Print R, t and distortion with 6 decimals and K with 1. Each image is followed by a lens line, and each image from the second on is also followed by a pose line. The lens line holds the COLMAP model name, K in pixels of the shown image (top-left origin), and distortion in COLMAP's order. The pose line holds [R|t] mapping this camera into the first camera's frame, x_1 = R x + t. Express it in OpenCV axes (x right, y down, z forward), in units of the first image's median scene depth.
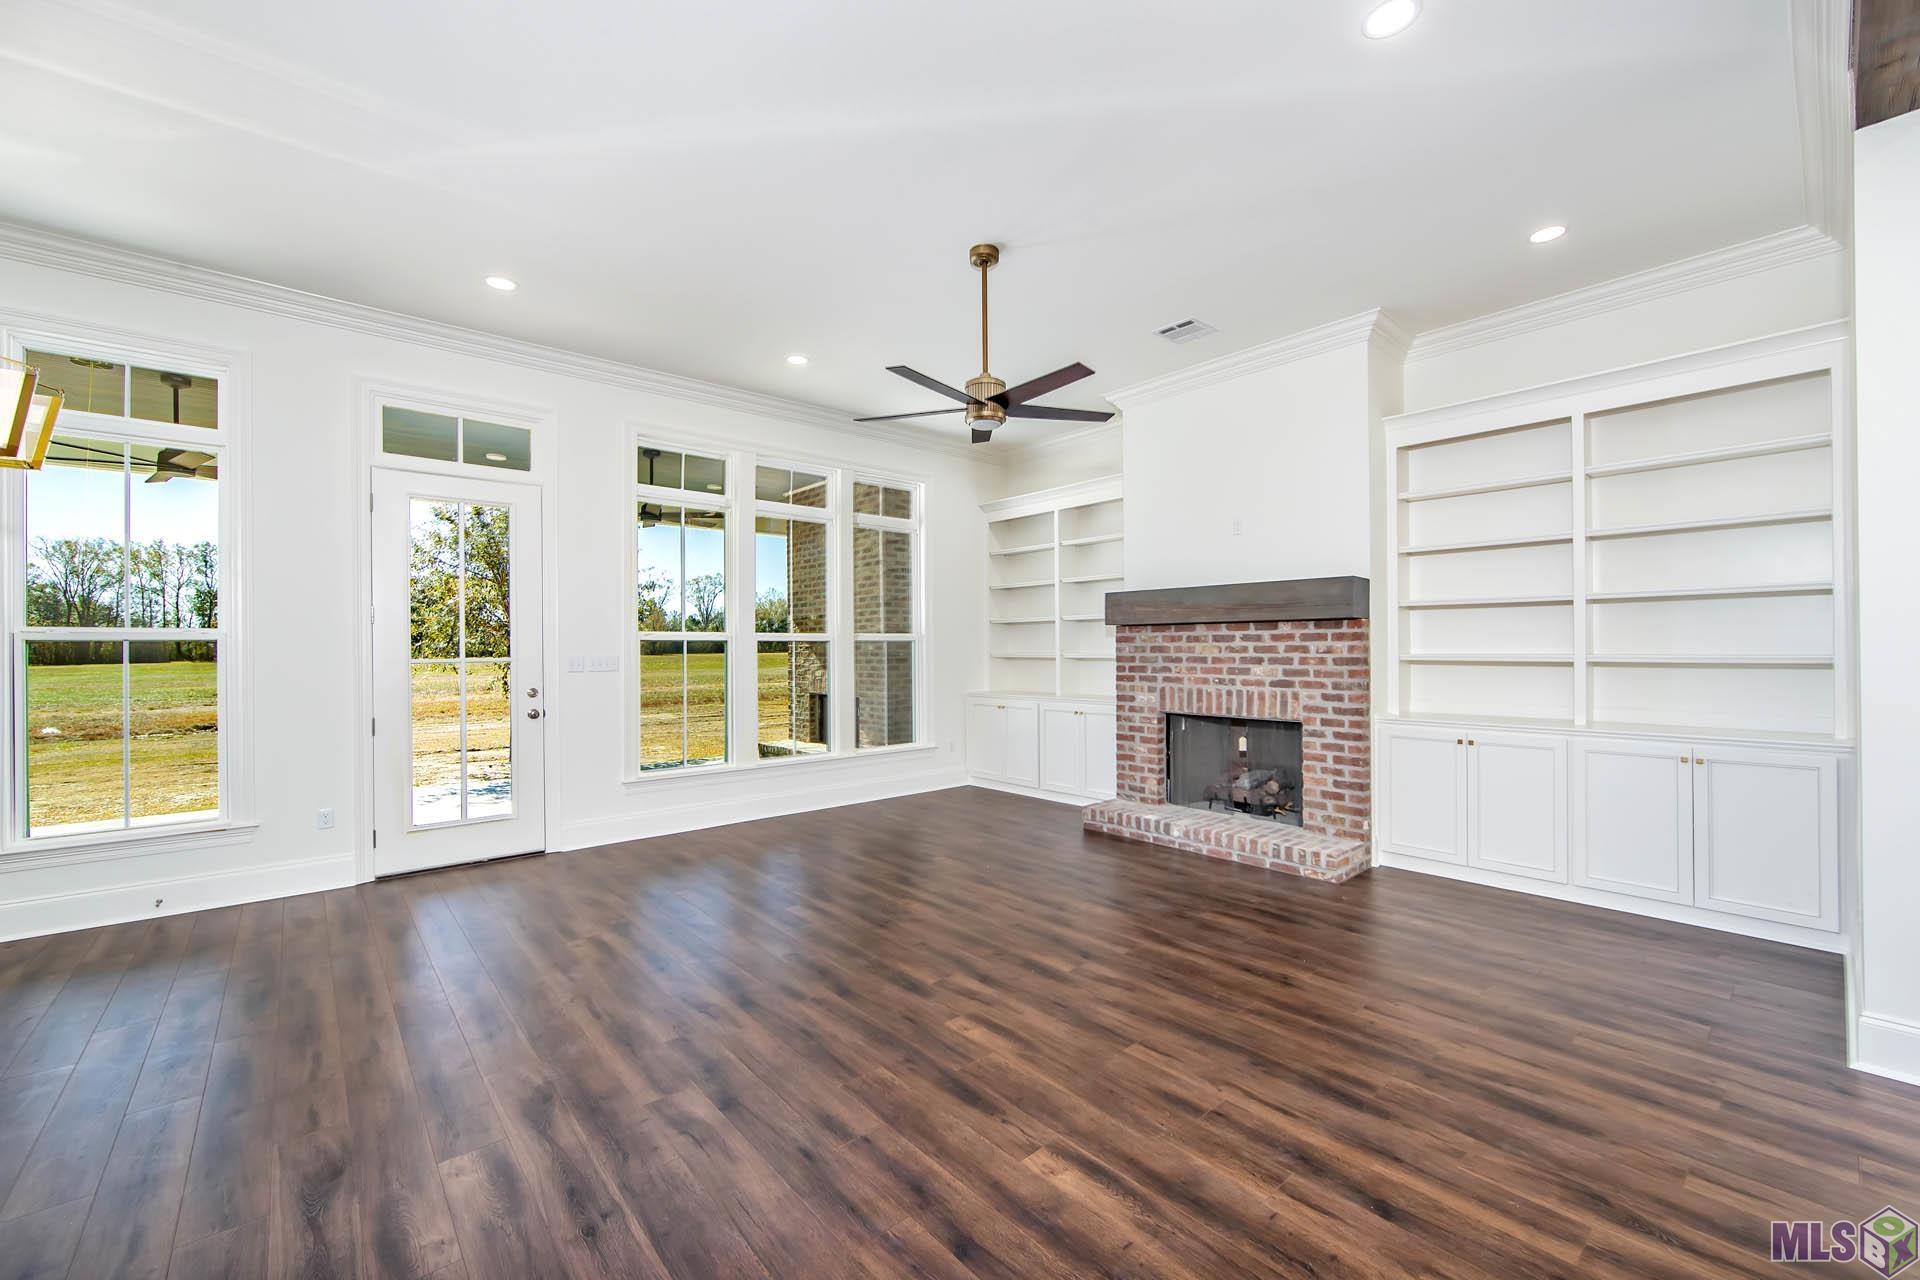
lens RADIAL K [[760.9, 0, 960.0], [0, 760.9, 640.0], [0, 0, 1]] dist [-0.001651, -0.000059]
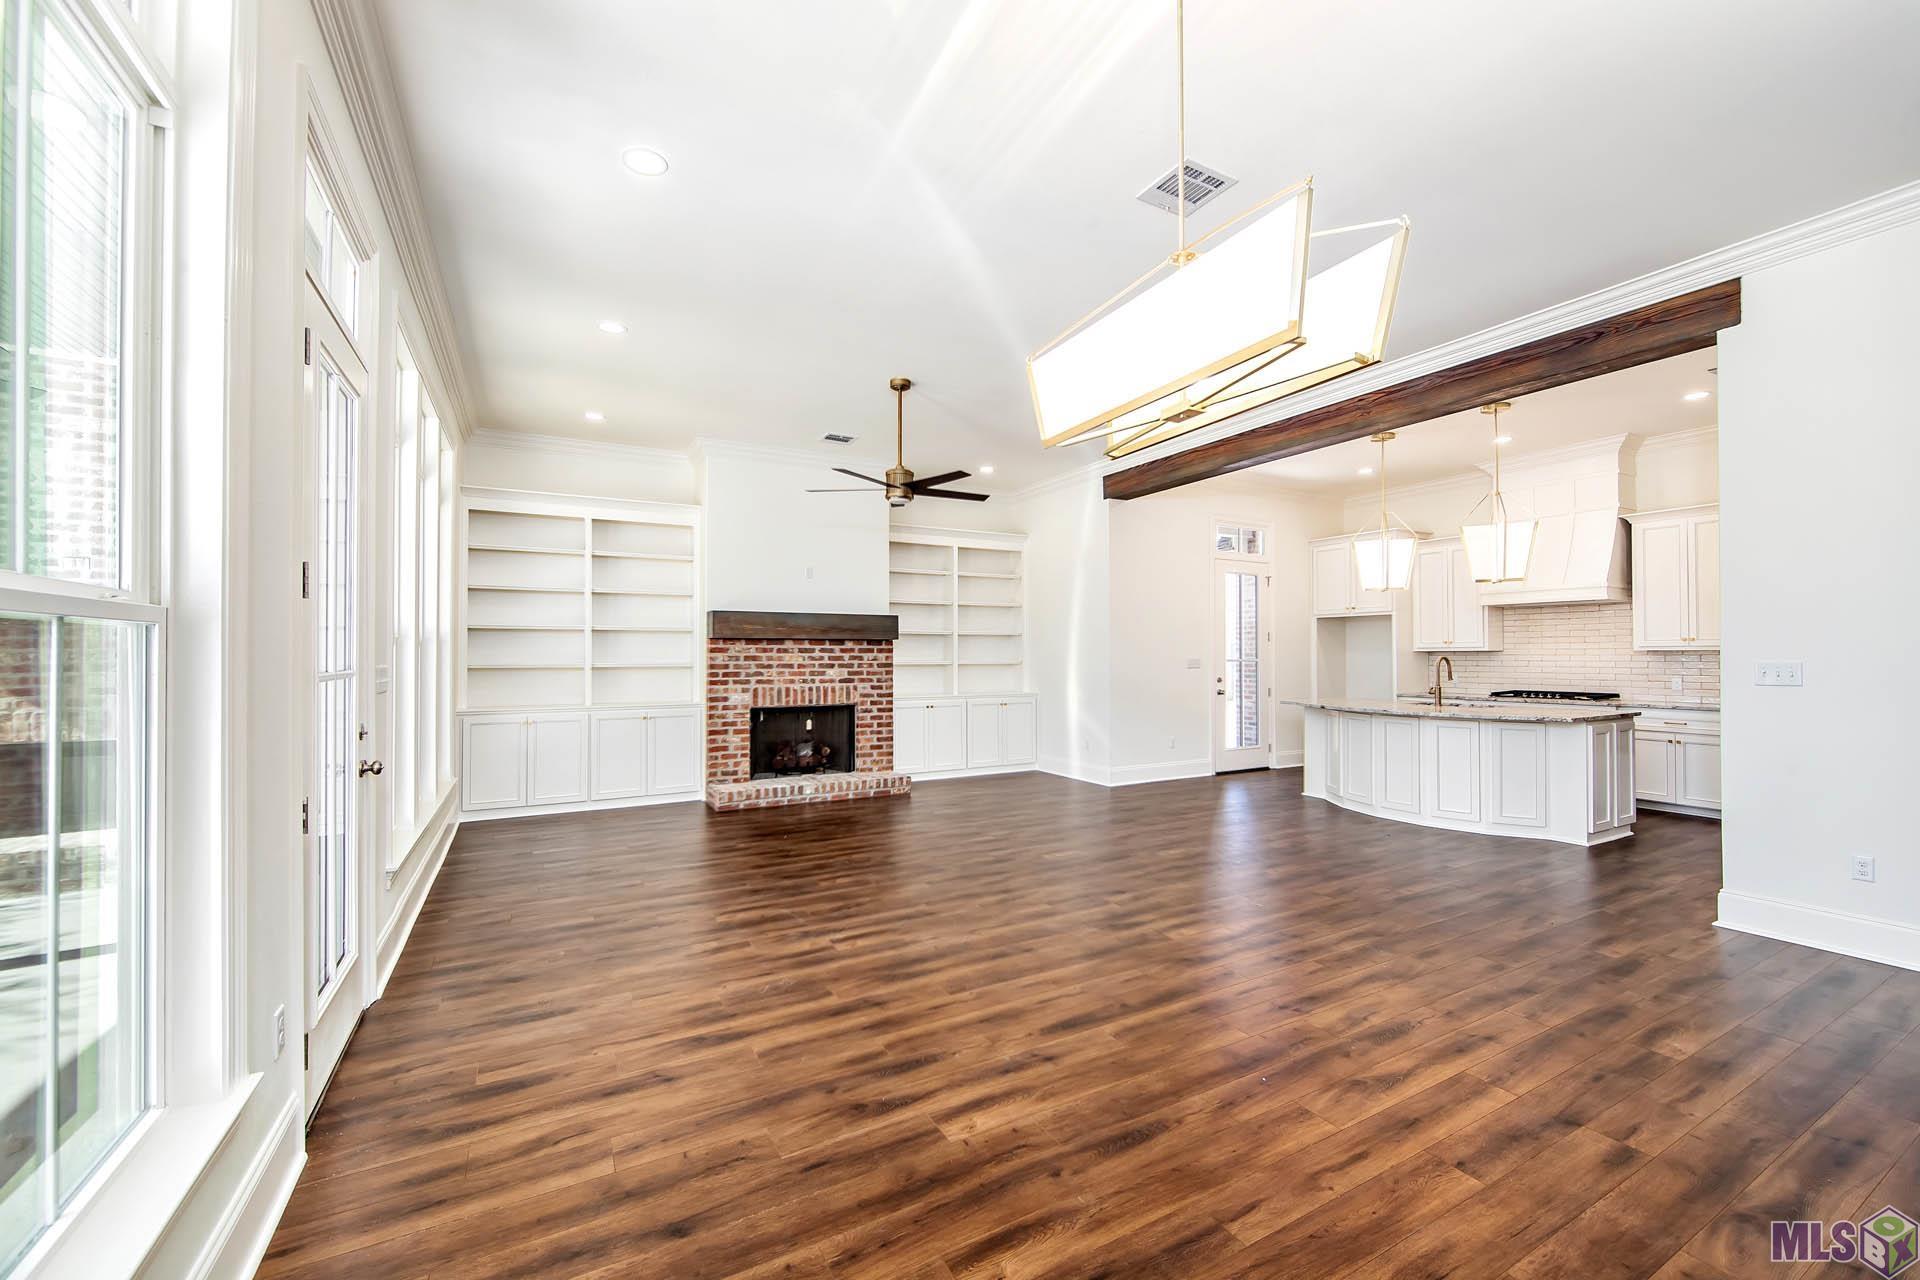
lens RADIAL K [[760.9, 0, 960.0], [0, 760.9, 640.0], [0, 0, 1]] dist [-0.001651, -0.000059]
pose [[0.215646, 0.026000, 0.976125, -0.986121], [-0.009409, 0.999654, -0.024548, 0.010533], [-0.976426, -0.003890, 0.215816, 0.424337]]
